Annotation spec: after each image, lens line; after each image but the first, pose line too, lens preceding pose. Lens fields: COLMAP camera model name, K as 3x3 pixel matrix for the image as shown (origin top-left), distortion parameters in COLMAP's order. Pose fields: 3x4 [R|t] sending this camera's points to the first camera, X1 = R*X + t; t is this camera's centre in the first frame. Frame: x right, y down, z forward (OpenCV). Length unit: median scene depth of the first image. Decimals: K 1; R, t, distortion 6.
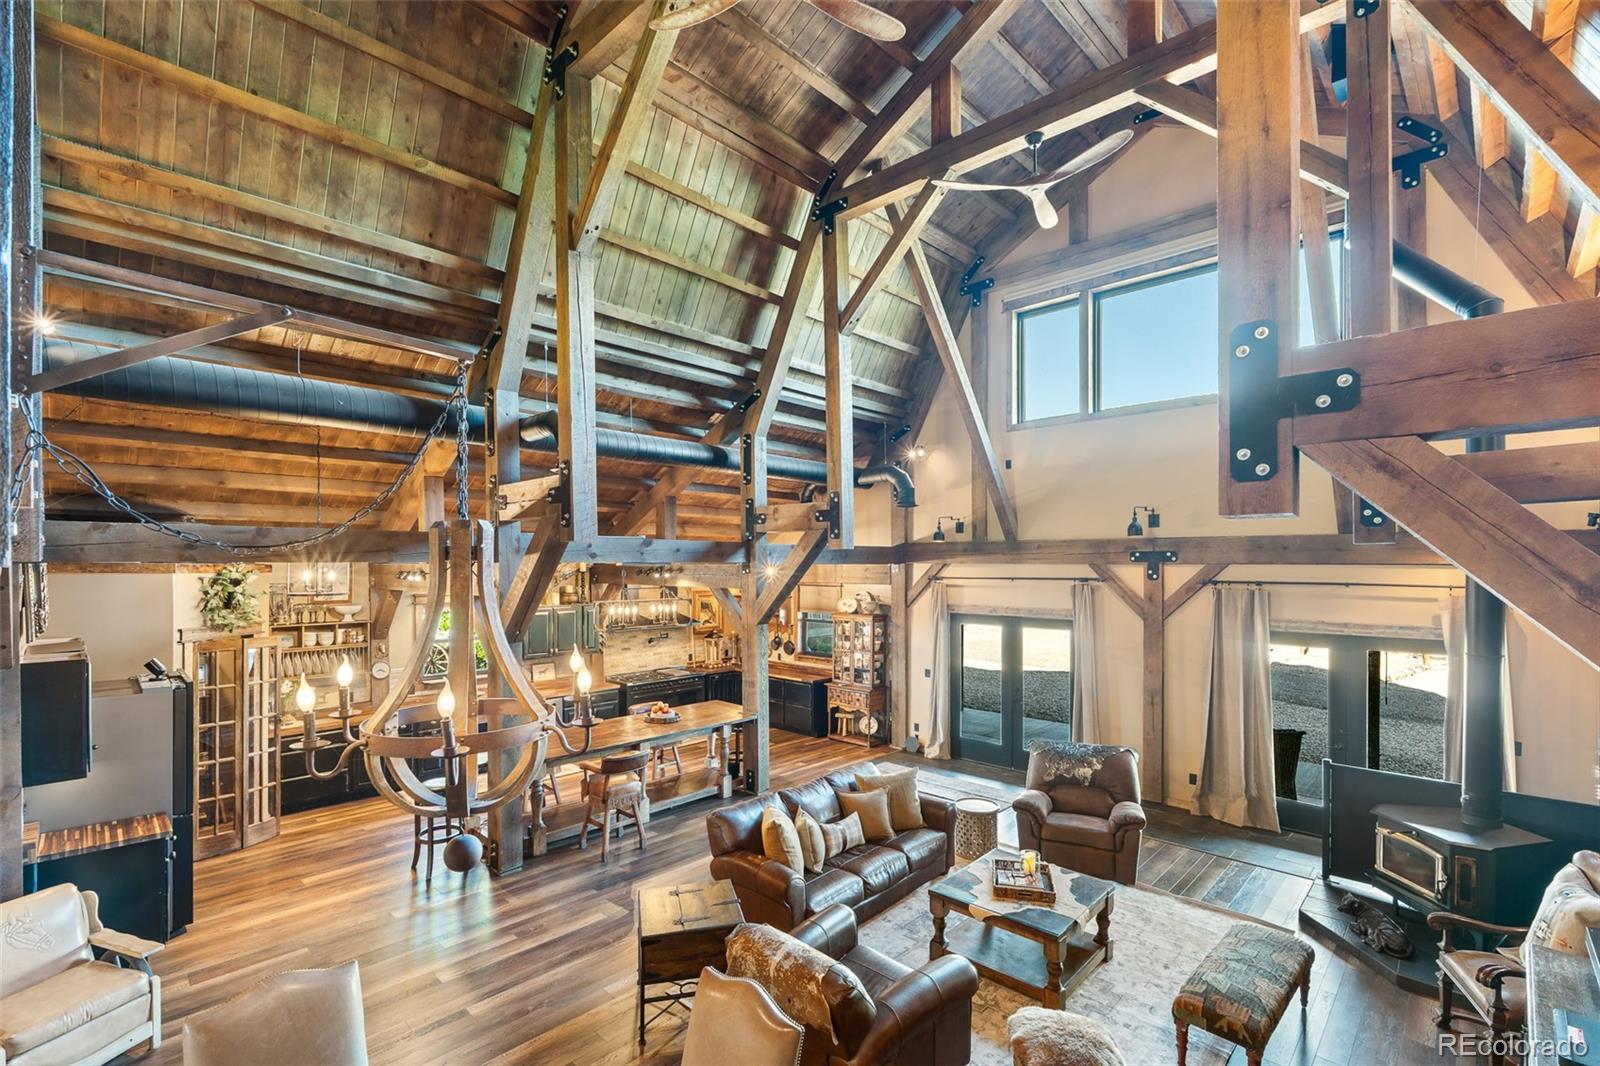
lens RADIAL K [[711.0, 0, 787.2], [0, 711.0, 569.1], [0, 0, 1]] dist [-0.006926, 0.001363]
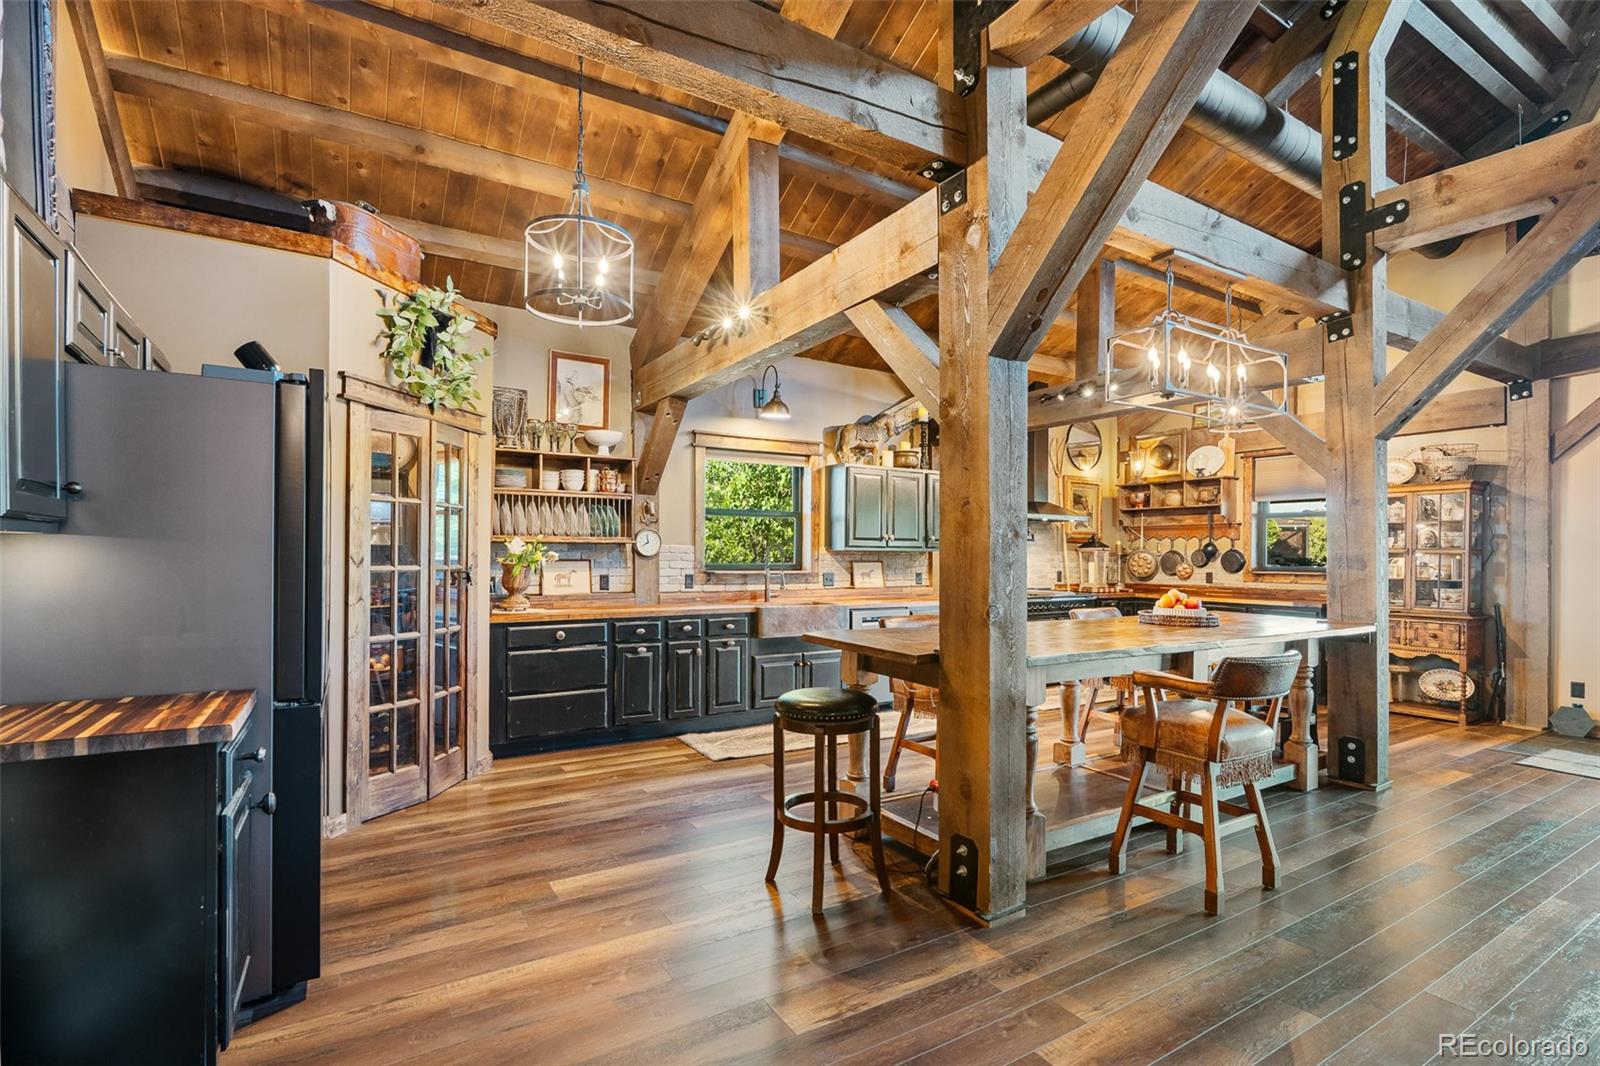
lens RADIAL K [[764.7, 0, 800.8], [0, 764.7, 559.3], [0, 0, 1]] dist [-0.003080, 0.000497]
pose [[0.969365, 0.008168, -0.245487, -0.293846], [-0.007261, 0.999963, 0.004602, 0.161947], [0.245515, -0.002678, 0.969389, 0.402938]]
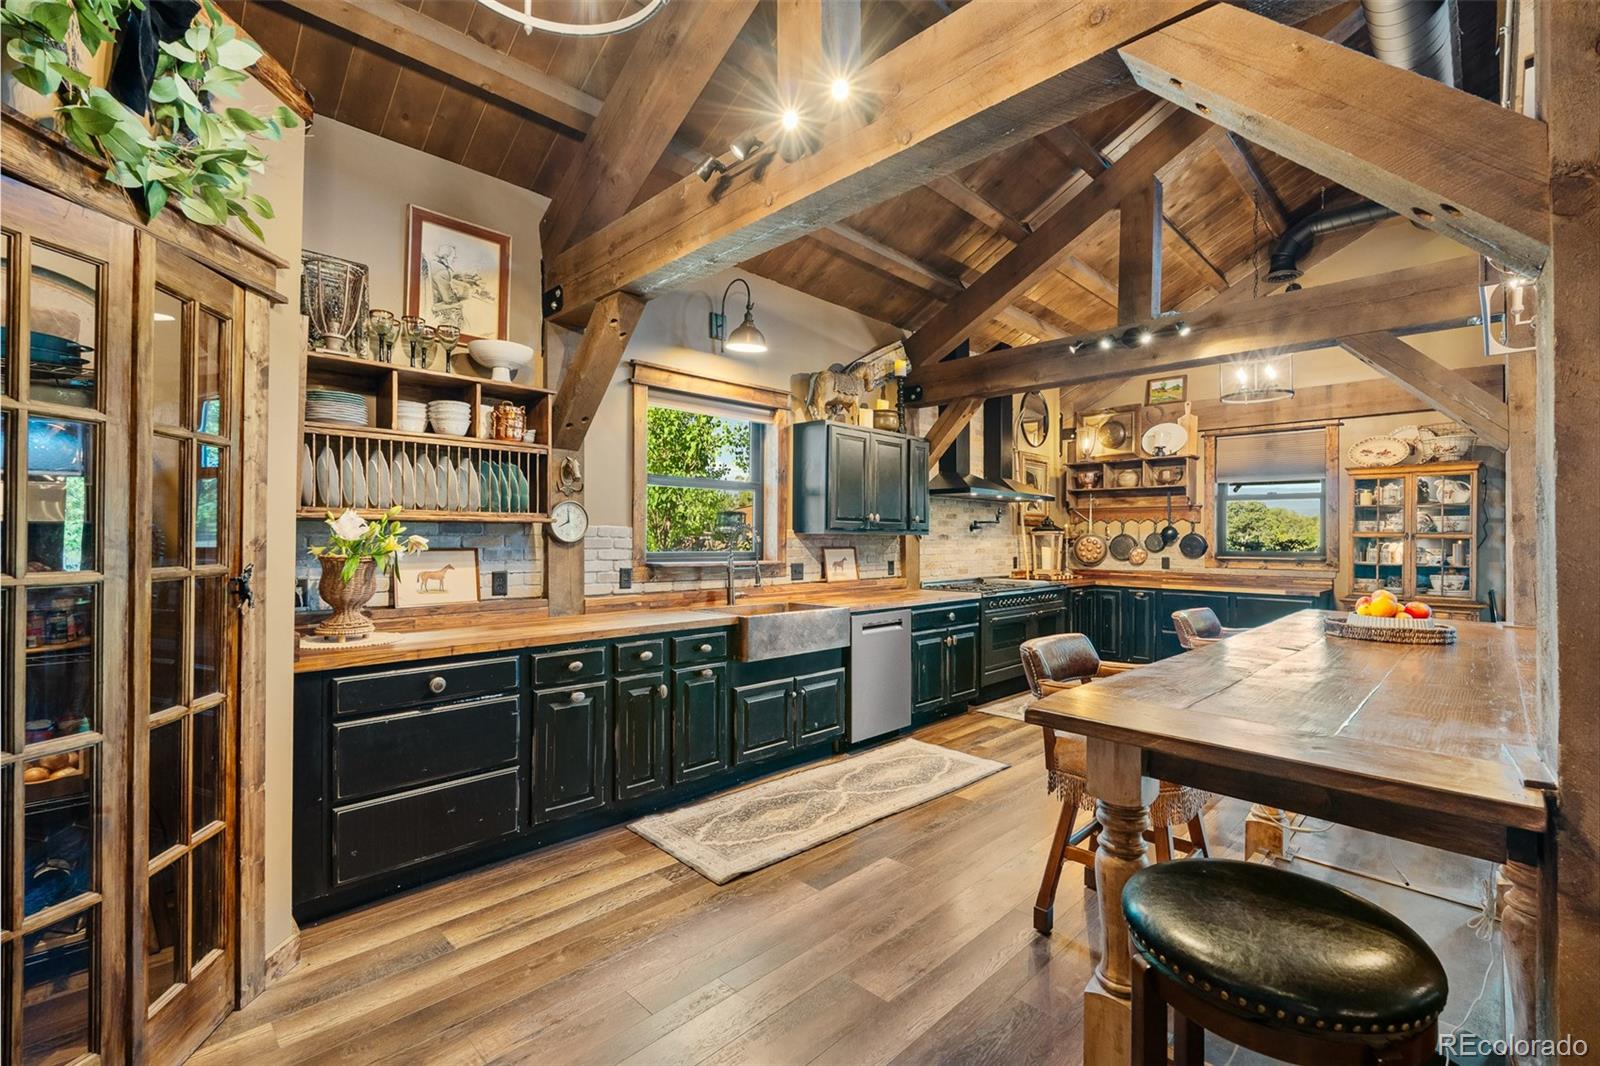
lens RADIAL K [[711.0, 0, 808.5], [0, 711.0, 537.7], [0, 0, 1]] dist [-0.006926, 0.001363]
pose [[0.999913, 0.007344, -0.010914, -0.455274], [-0.007362, 0.999972, -0.001604, 0.160098], [0.010902, 0.001685, 0.999939, 0.624208]]
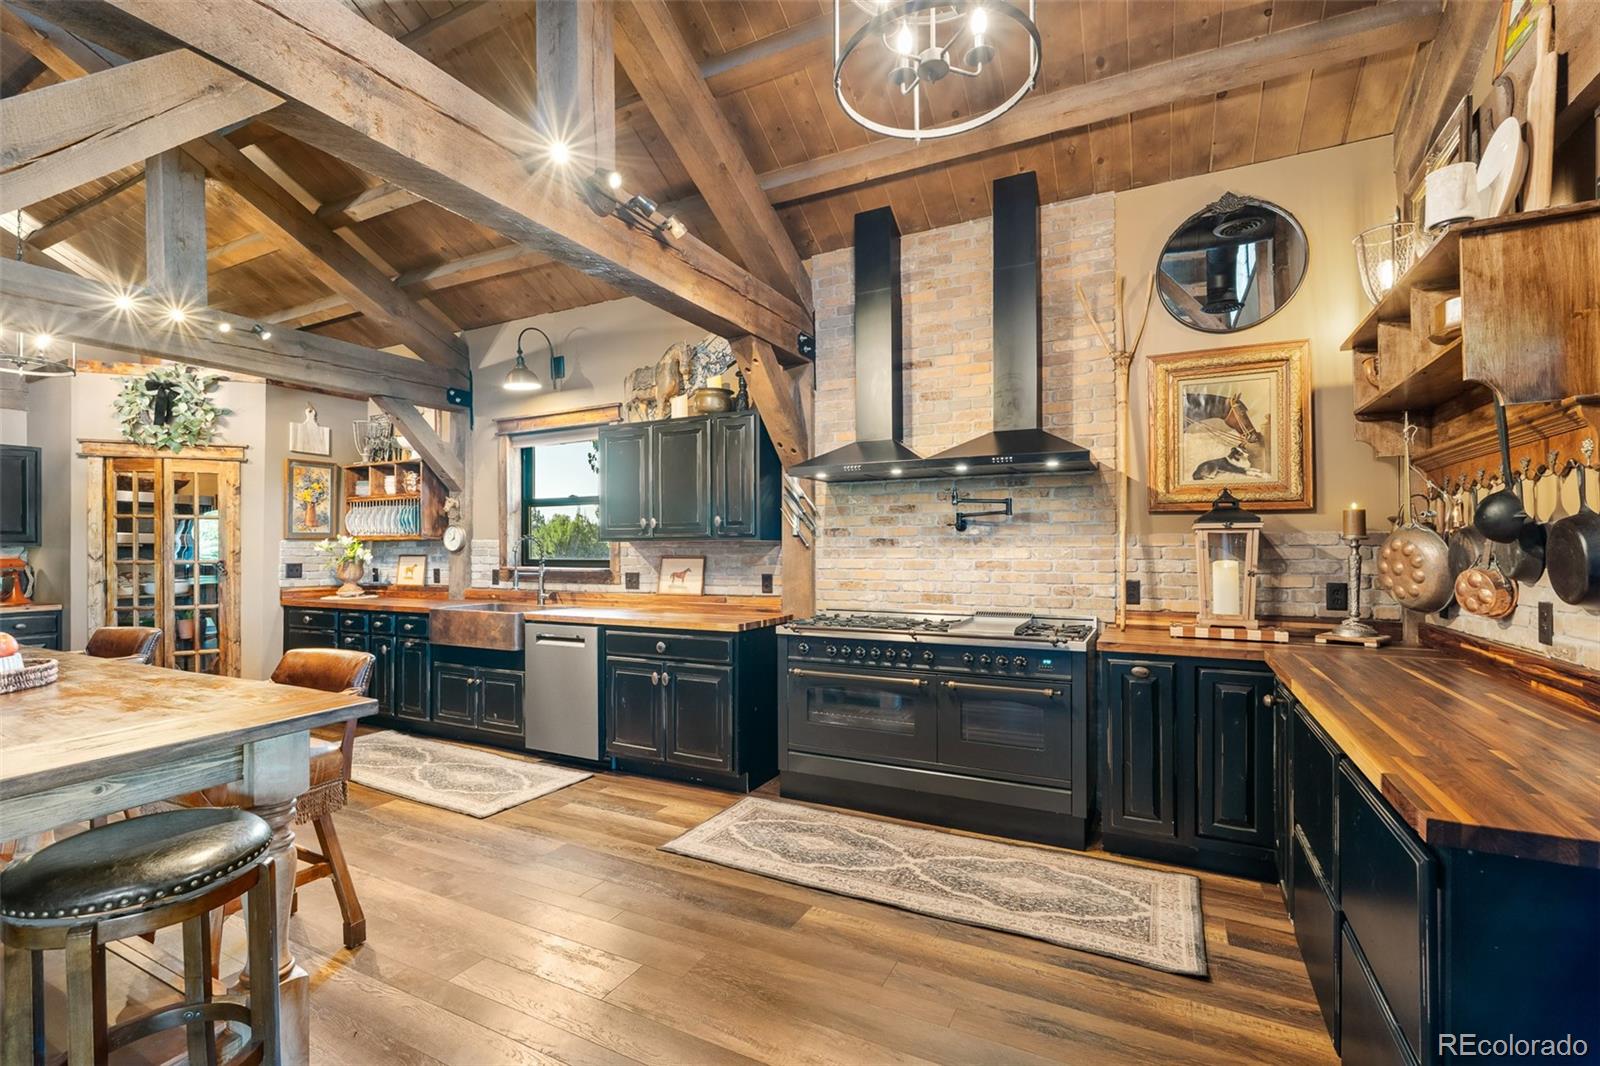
lens RADIAL K [[711.0, 0, 809.0], [0, 711.0, 548.3], [0, 0, 1]] dist [-0.006926, 0.001363]
pose [[0.281244, 0.002588, -0.959633, 0.144891], [0.003778, 0.999986, 0.003804, 0.158970], [0.959629, -0.004696, 0.281230, 1.202106]]
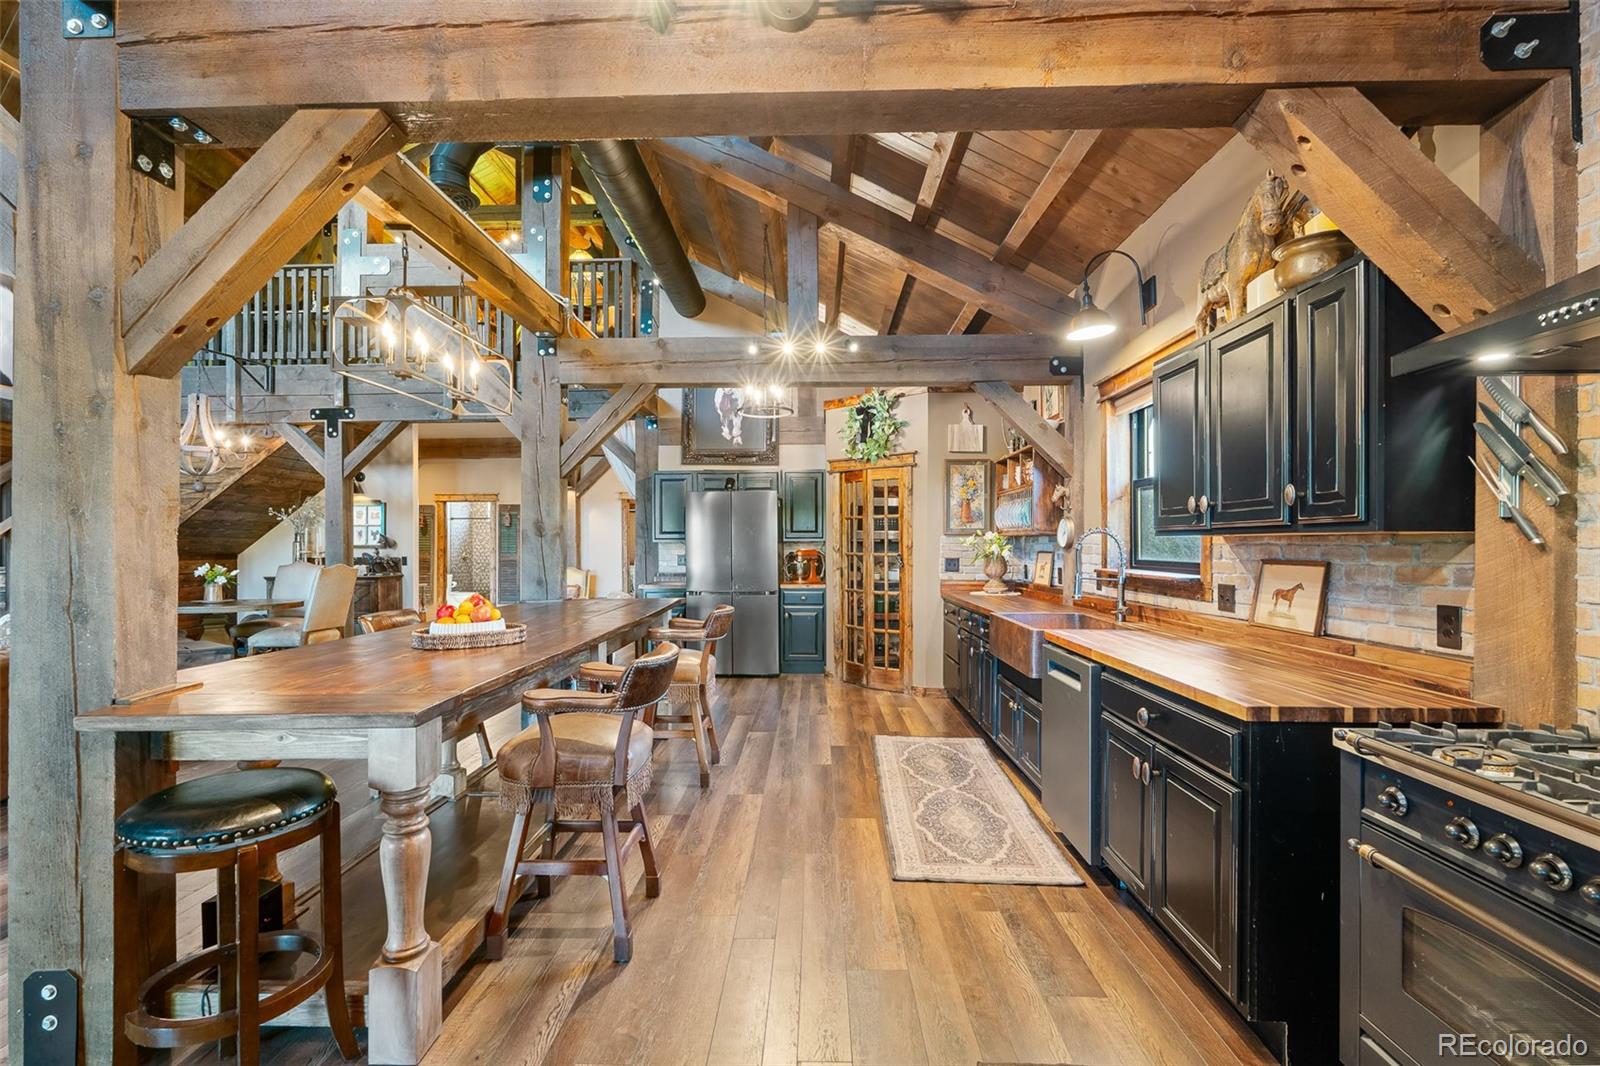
lens RADIAL K [[711.0, 0, 787.4], [0, 711.0, 544.9], [0, 0, 1]] dist [-0.006926, 0.001363]
pose [[-0.753153, 0.003754, -0.657834, -0.052380], [0.002242, 0.999993, 0.003140, 0.158406], [0.657841, 0.000889, -0.753156, 1.356593]]
